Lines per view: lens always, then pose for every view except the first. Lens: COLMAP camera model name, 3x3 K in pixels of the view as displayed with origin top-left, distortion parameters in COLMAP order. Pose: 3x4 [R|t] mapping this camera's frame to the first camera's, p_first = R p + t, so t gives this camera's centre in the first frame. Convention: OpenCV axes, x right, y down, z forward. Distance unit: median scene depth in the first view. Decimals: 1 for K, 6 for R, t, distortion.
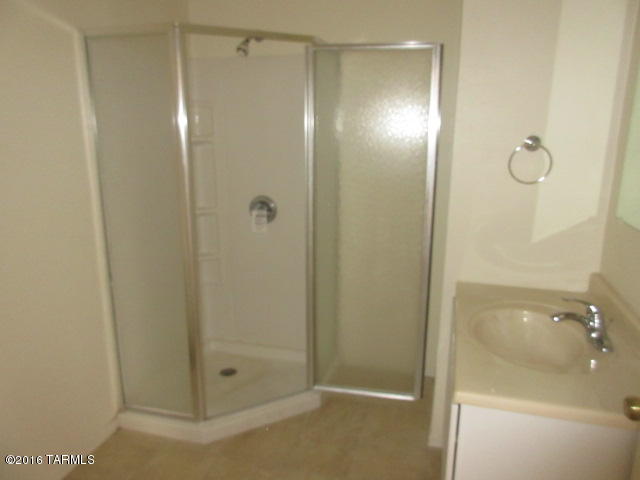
lens RADIAL K [[475.5, 0, 321.2], [0, 475.5, 240.0], [0, 0, 1]] dist [-0.006960, 0.003168]
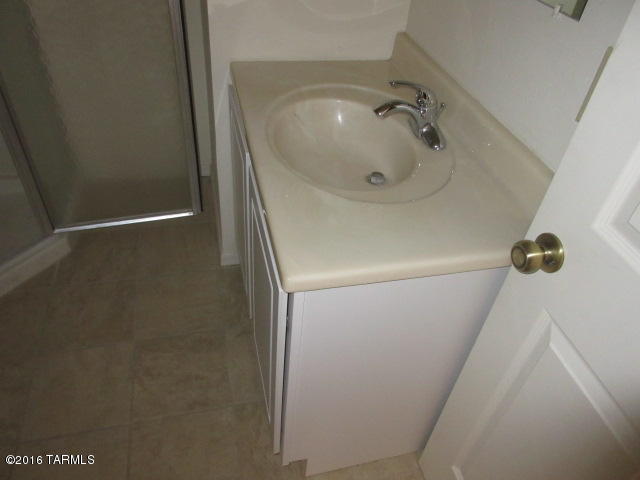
lens RADIAL K [[475.5, 0, 319.6], [0, 475.5, 237.4], [0, 0, 1]] dist [-0.006960, 0.003168]
pose [[0.871498, -0.269406, 0.409769, 0.051421], [0.042980, 0.874330, 0.483425, -0.018753], [-0.488511, -0.403693, 0.773556, 0.326928]]
